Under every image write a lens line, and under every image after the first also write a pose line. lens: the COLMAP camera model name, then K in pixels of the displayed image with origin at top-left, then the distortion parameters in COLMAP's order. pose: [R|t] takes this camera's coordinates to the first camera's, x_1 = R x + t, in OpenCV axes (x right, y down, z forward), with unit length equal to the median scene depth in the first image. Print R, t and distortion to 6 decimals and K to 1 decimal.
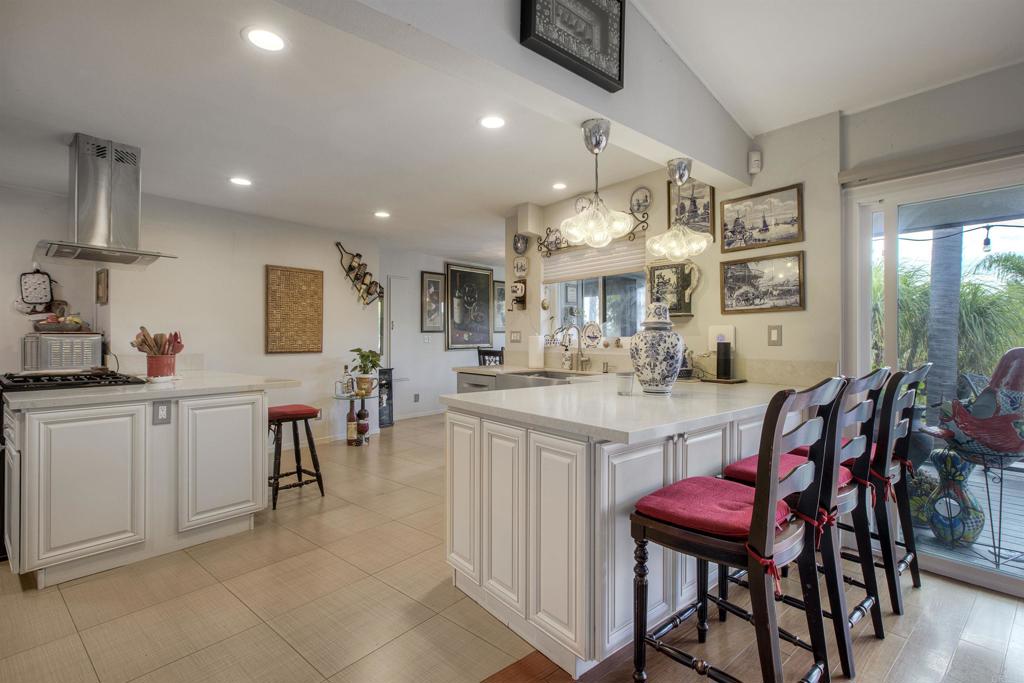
lens RADIAL K [[470.9, 0, 520.4], [0, 470.9, 337.7], [0, 0, 1]] dist [-0.008884, -0.000209]
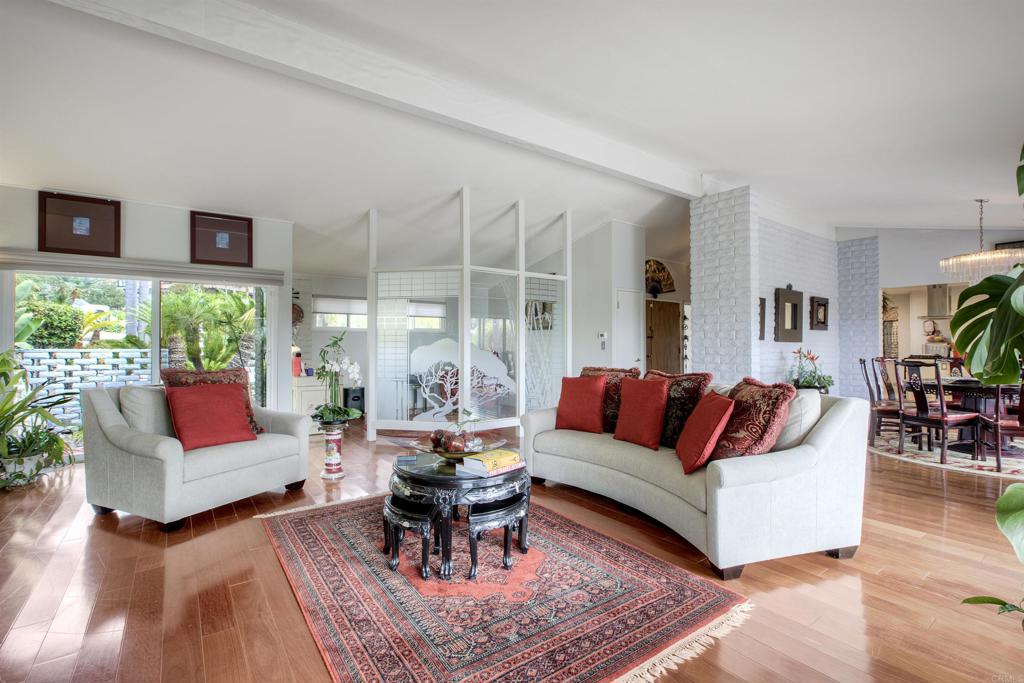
lens RADIAL K [[470.9, 0, 514.1], [0, 470.9, 341.6], [0, 0, 1]] dist [-0.008884, -0.000209]
pose [[-0.080222, -0.006890, -0.996753, 2.102259], [0.002764, 0.999971, -0.007135, -0.004455], [0.996773, -0.003327, -0.080200, -1.342115]]
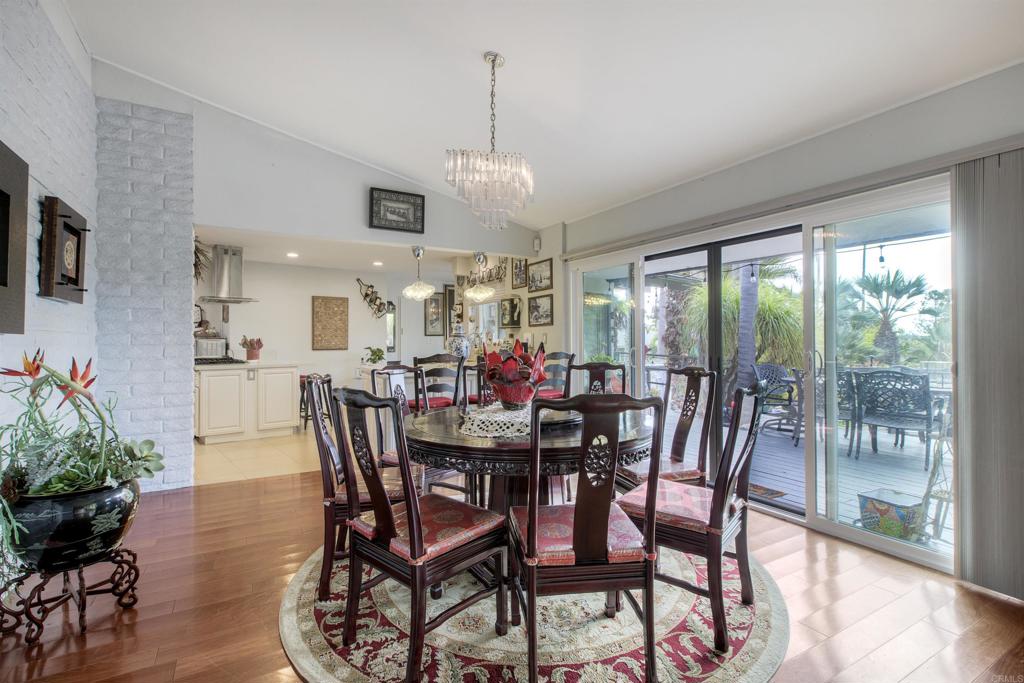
lens RADIAL K [[470.9, 0, 507.1], [0, 470.9, 338.3], [0, 0, 1]] dist [-0.008884, -0.000209]
pose [[0.983604, -0.003111, -0.180317, 0.593359], [0.002885, 0.999995, -0.001518, -0.003259], [0.180321, 0.000973, 0.983607, -0.694212]]
